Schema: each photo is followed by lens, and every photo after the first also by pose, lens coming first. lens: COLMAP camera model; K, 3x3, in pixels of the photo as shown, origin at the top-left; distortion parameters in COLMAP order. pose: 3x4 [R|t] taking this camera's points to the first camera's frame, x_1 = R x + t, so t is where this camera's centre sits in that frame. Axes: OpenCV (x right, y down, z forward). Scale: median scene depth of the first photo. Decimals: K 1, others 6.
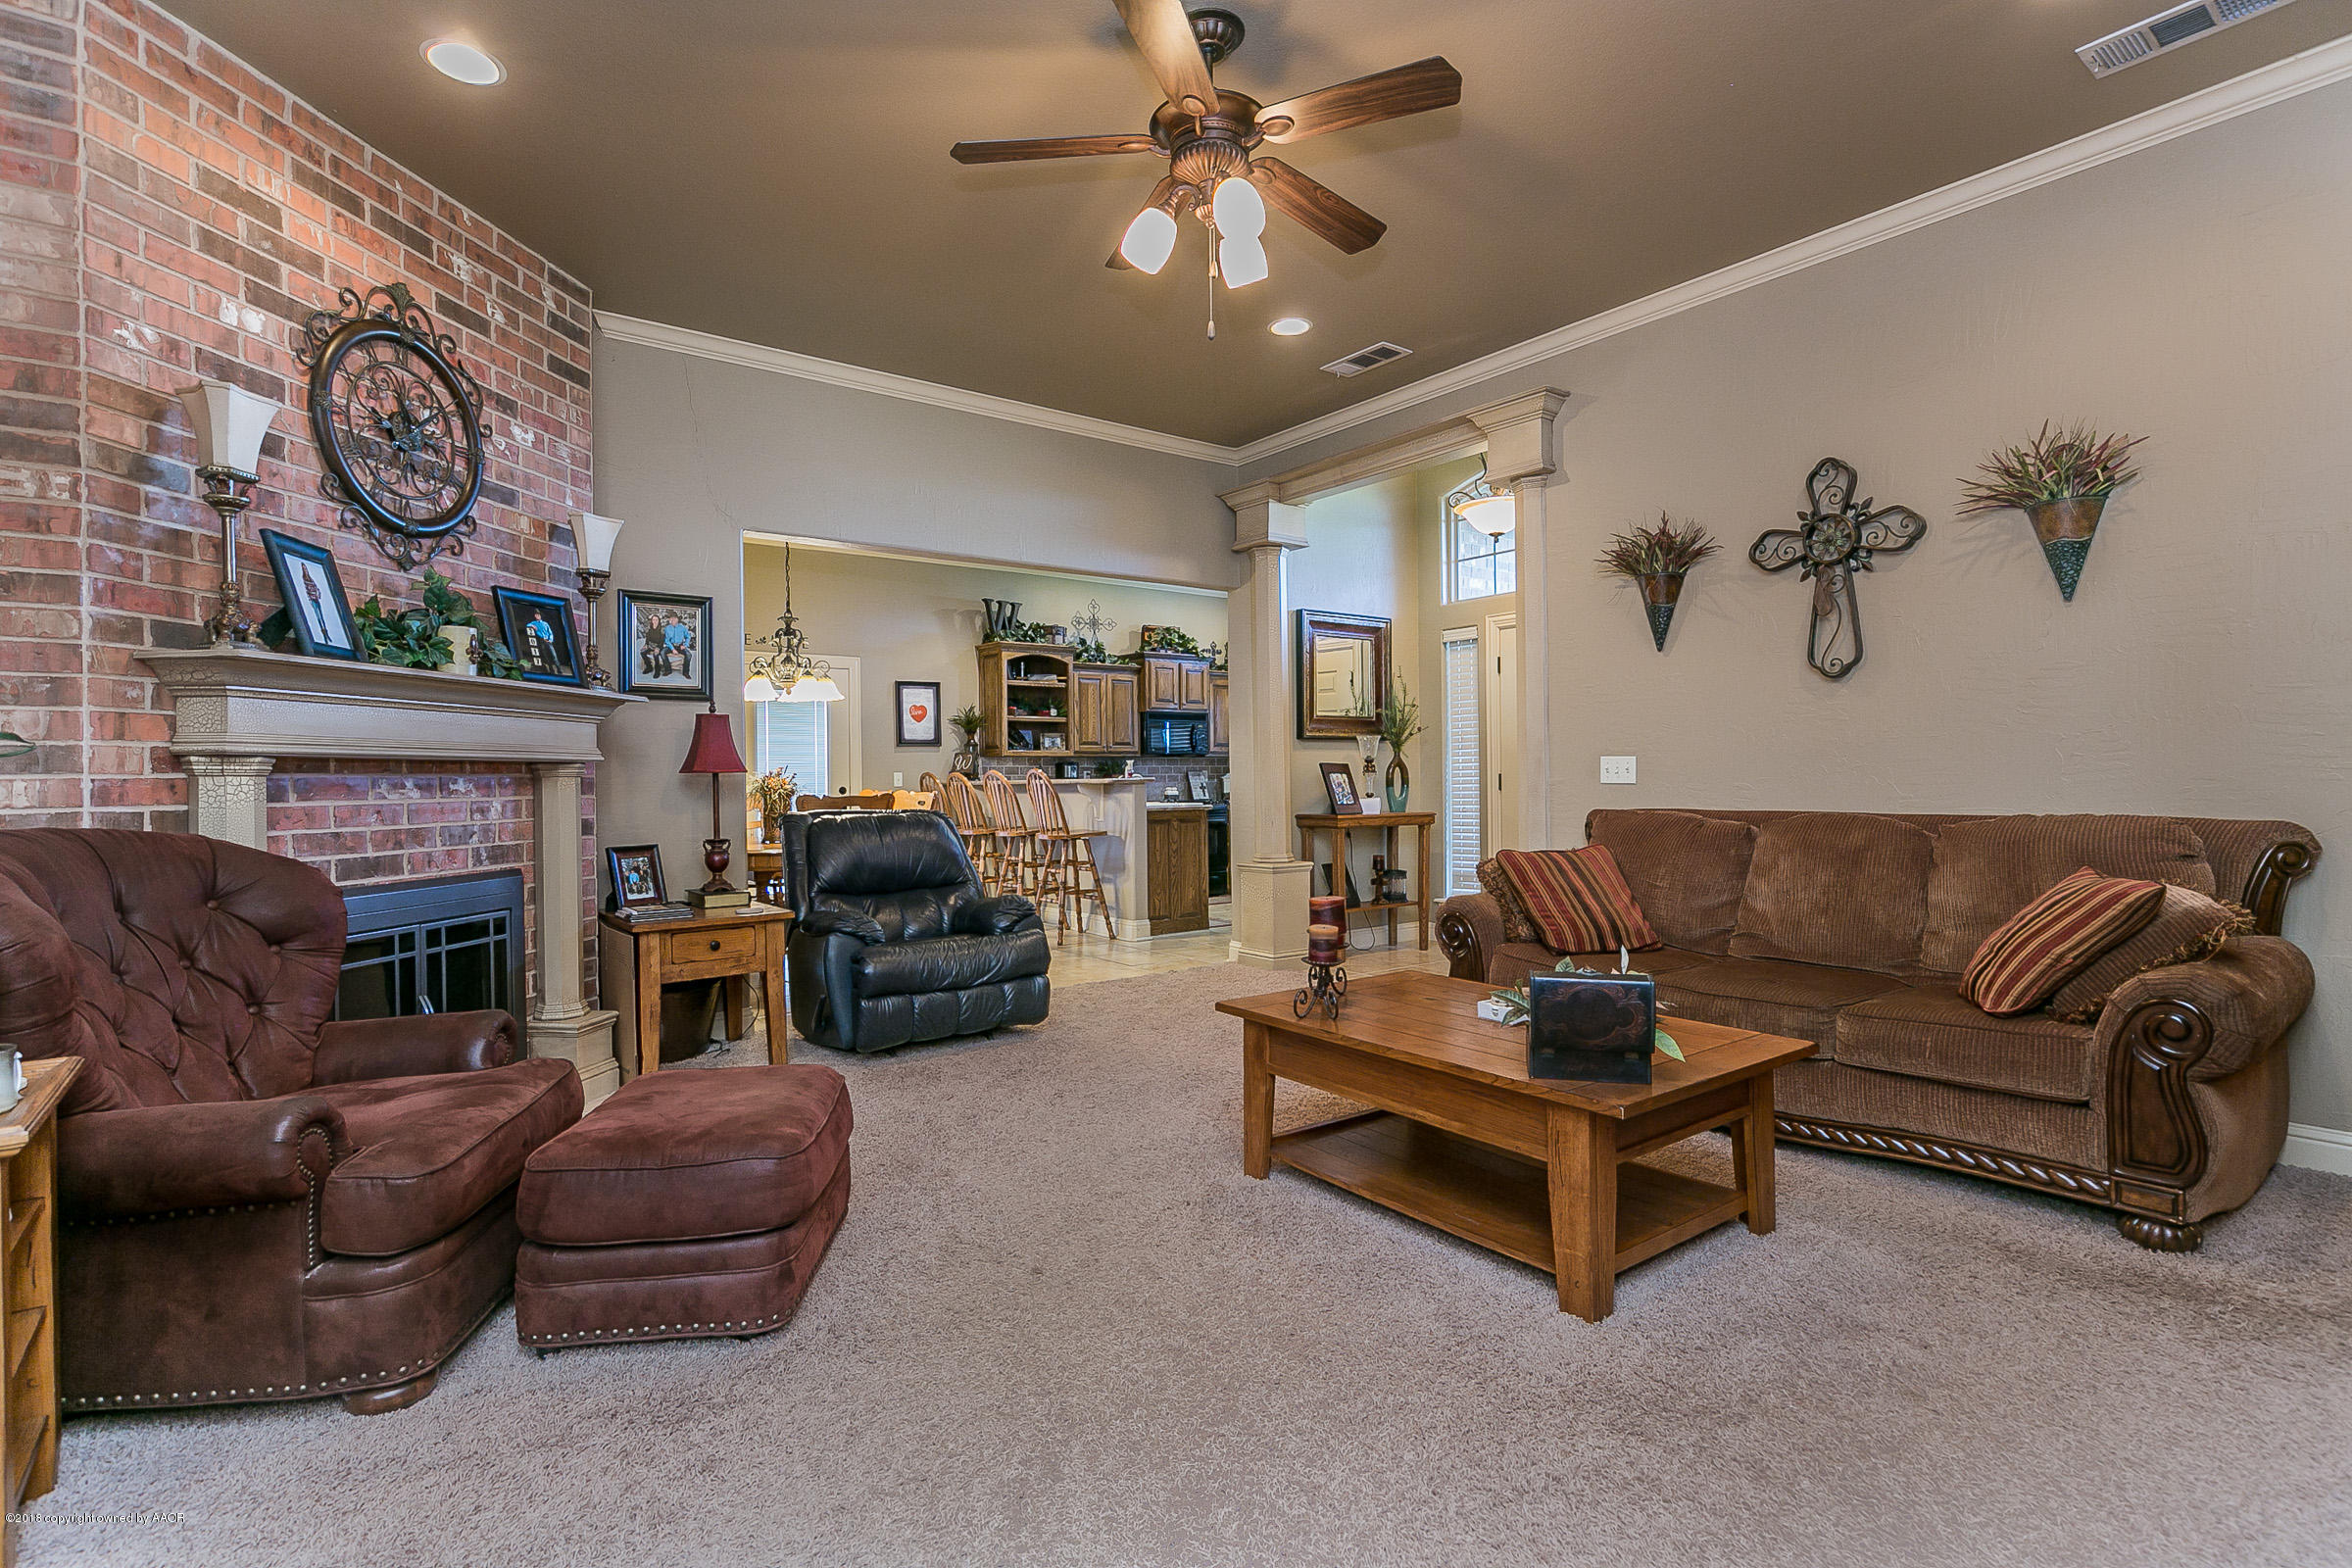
lens RADIAL K [[1112.5, 0, 1181.9], [0, 1112.5, 769.8], [0, 0, 1]] dist [-0.001964, -0.000026]
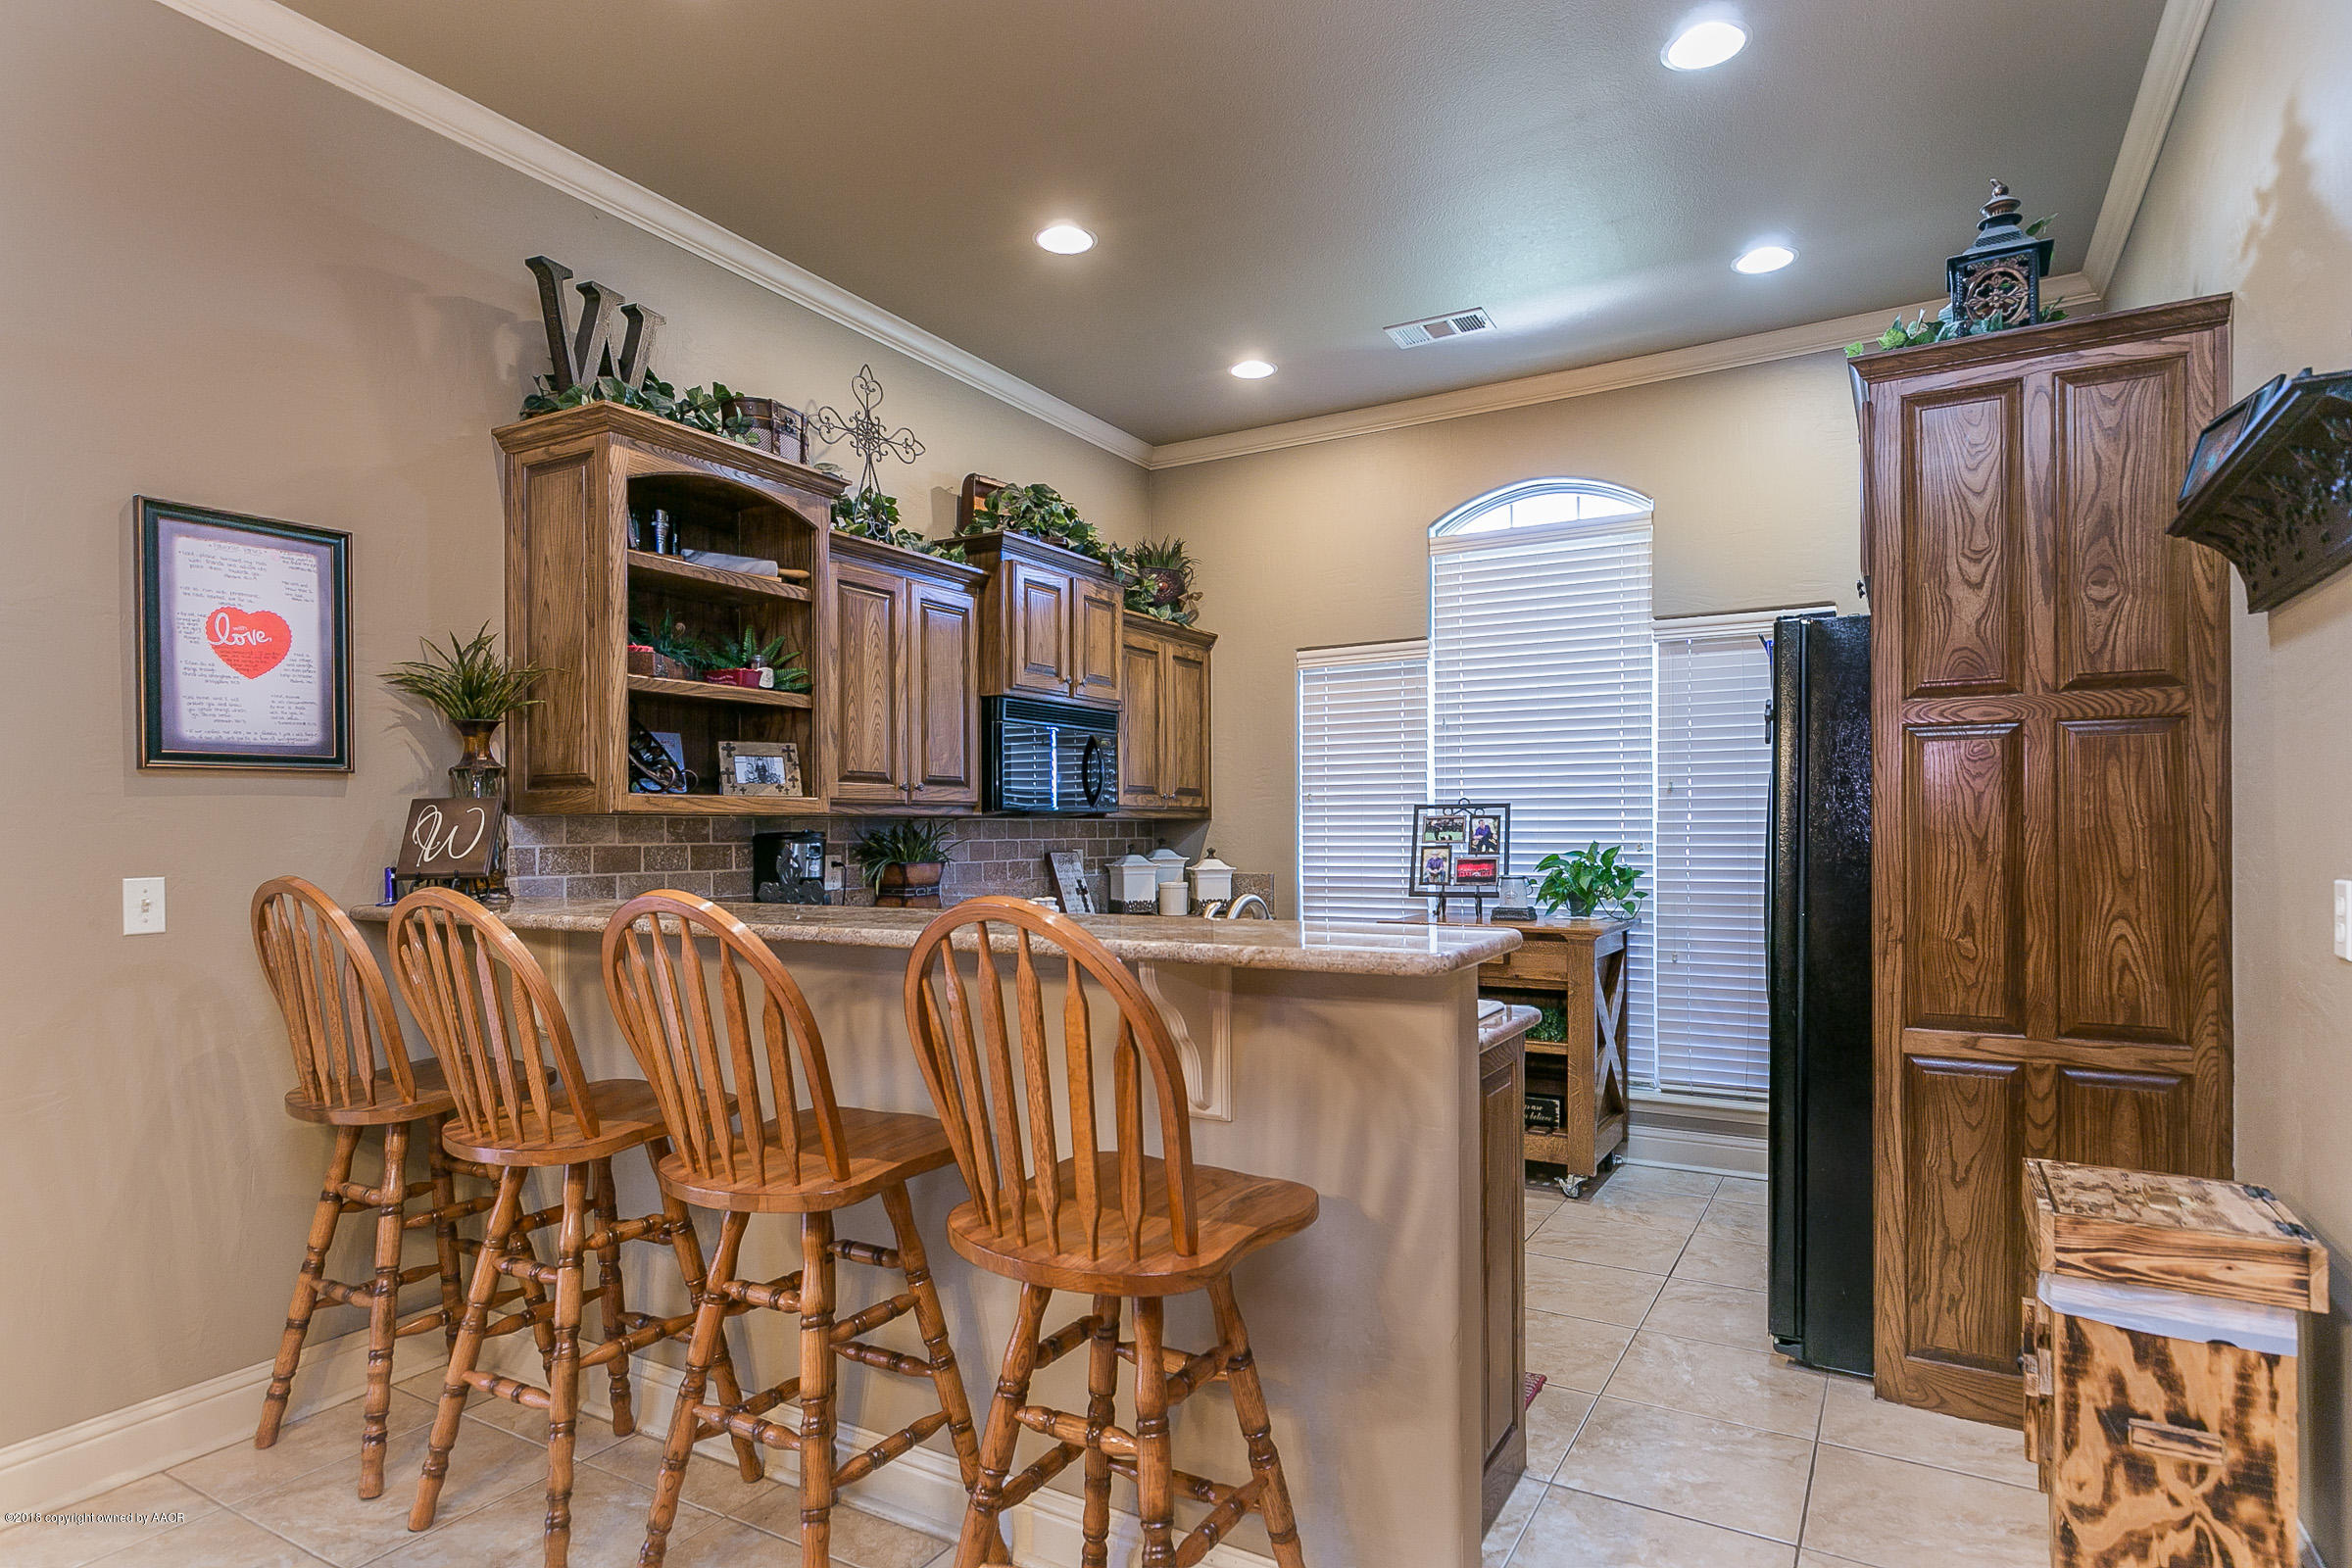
lens RADIAL K [[1223.4, 0, 1161.7], [0, 1223.4, 824.0], [0, 0, 1]] dist [-0.004577, 0.000019]
pose [[0.929233, 0.007142, 0.369424, -0.139652], [-0.006912, 0.999974, -0.001948, -0.009525], [-0.369428, -0.000743, 0.929259, 0.635396]]
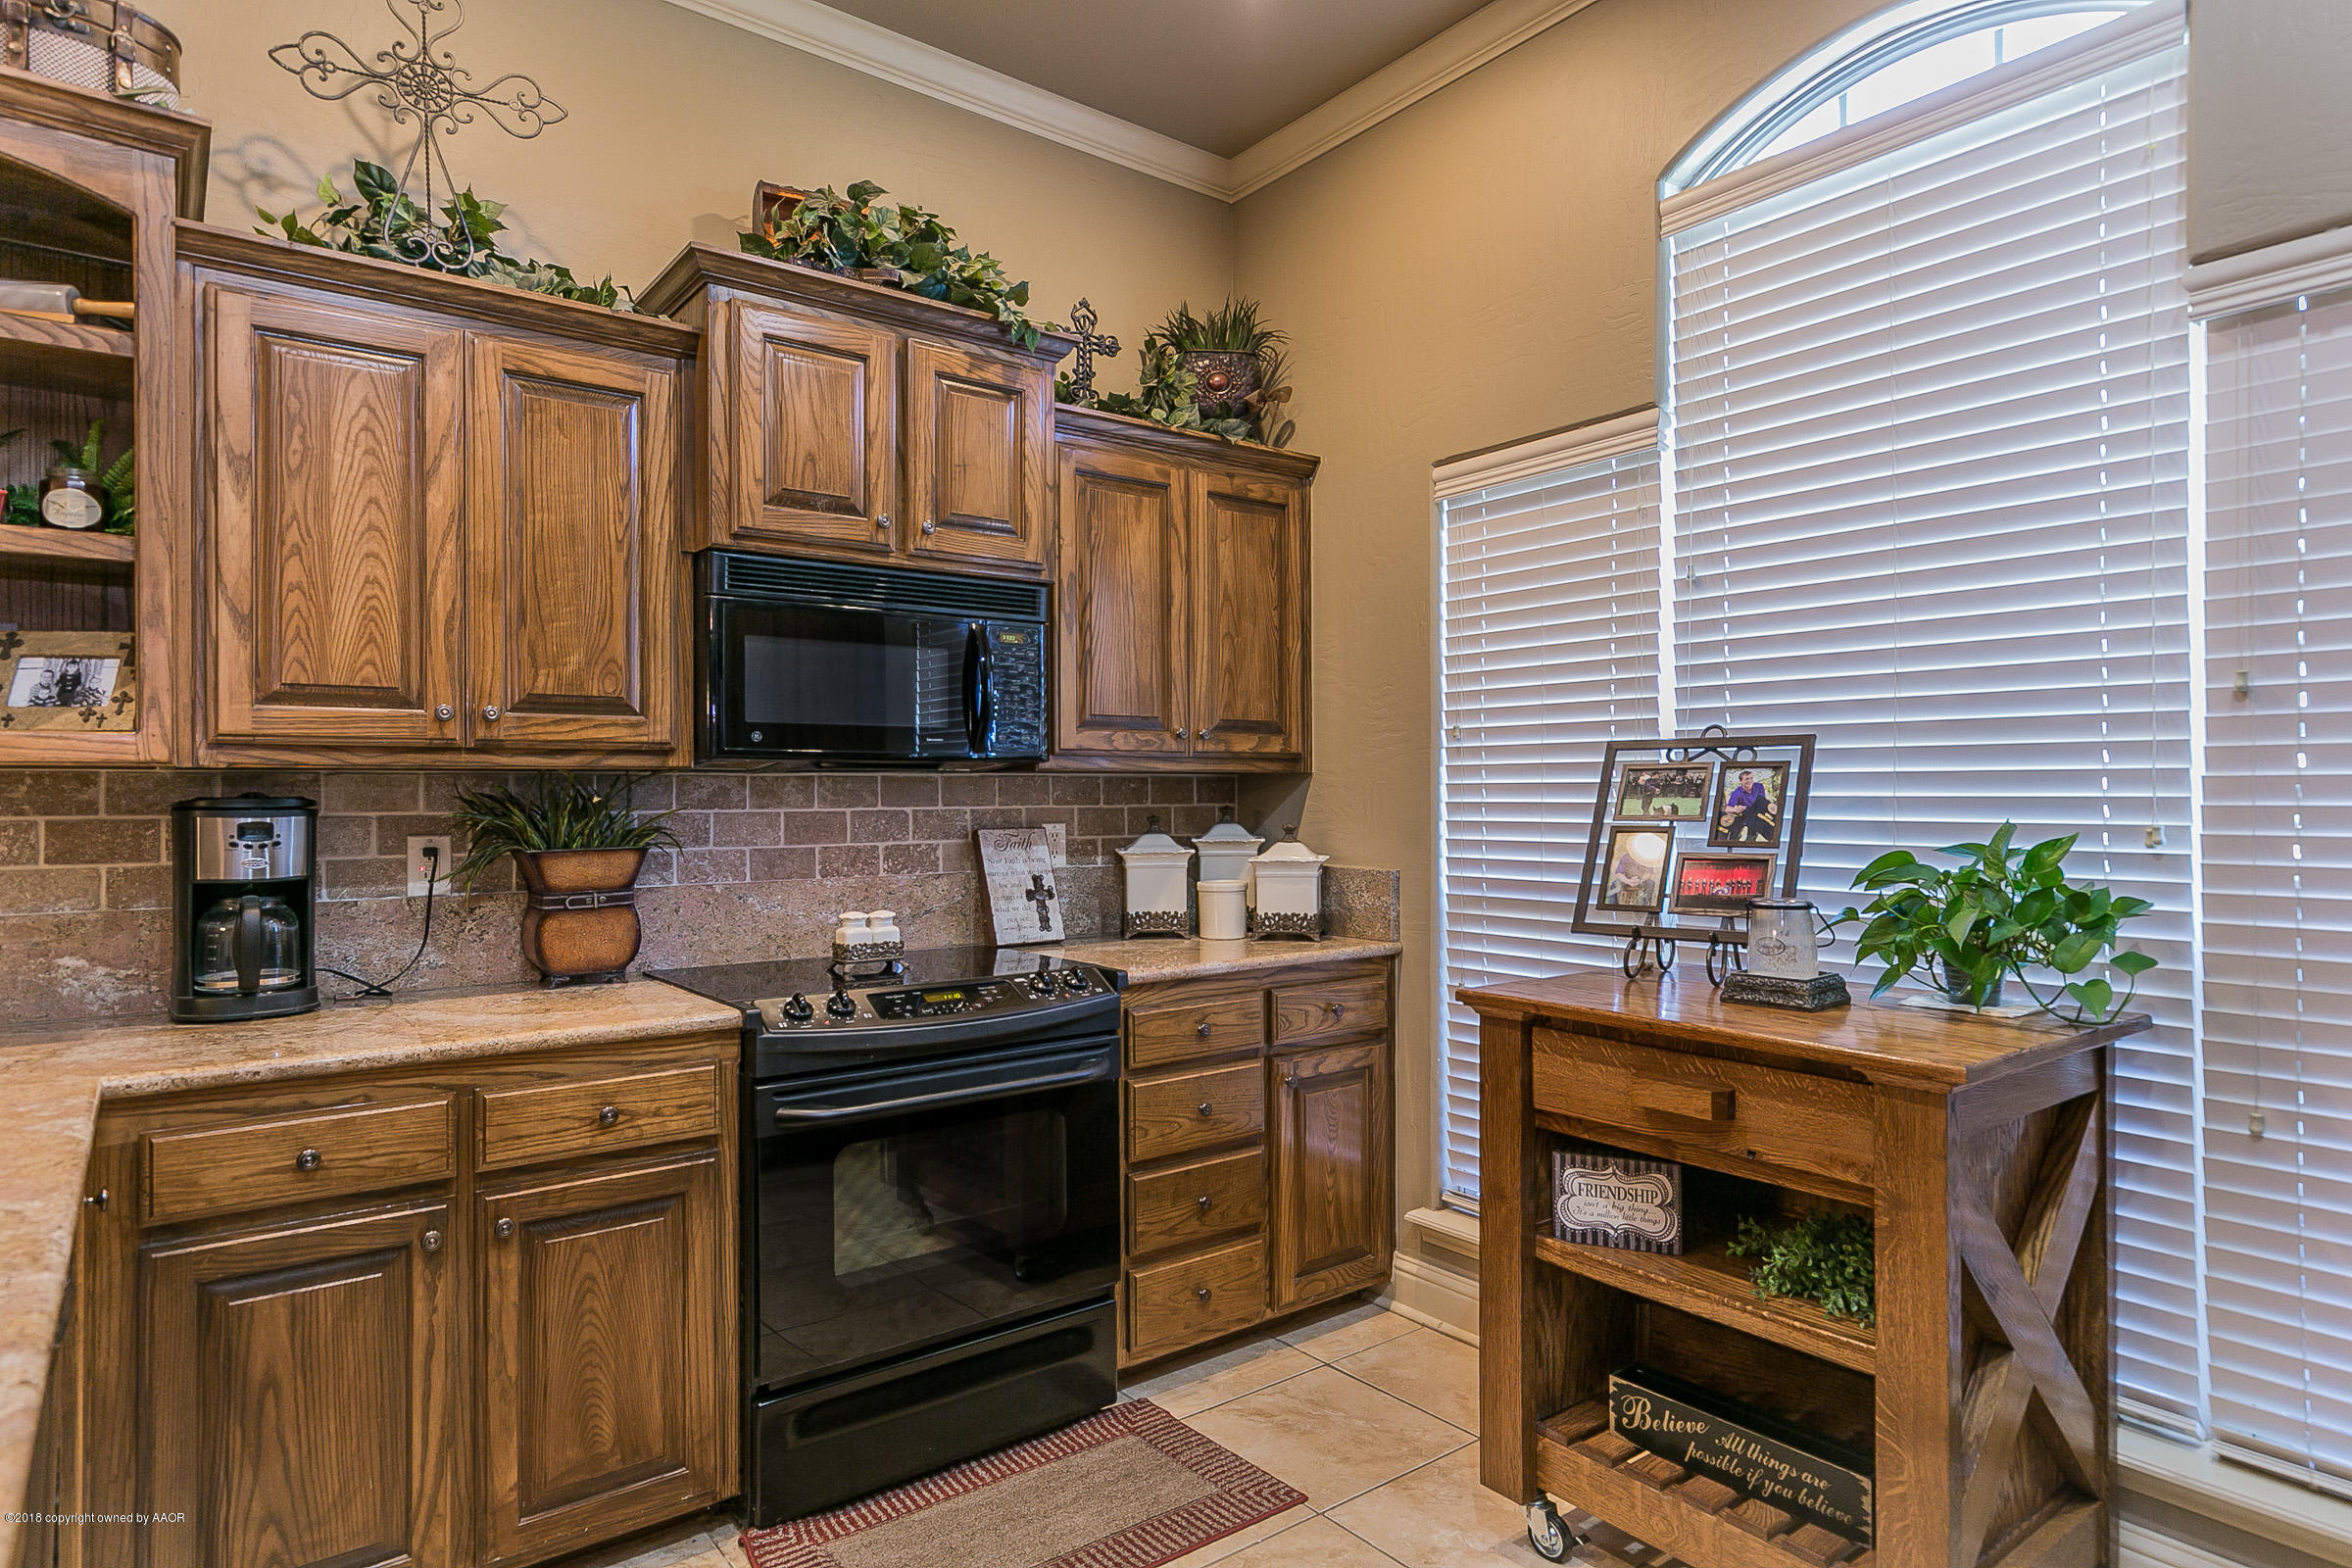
lens RADIAL K [[1282.7, 0, 1173.5], [0, 1282.7, 783.0], [0, 0, 1]] dist [0.004915, -0.000938]
pose [[0.999977, 0.005785, 0.003506, 0.053826], [-0.005789, 0.999983, 0.001064, -0.010556], [-0.003499, -0.001084, 0.999993, 0.806443]]
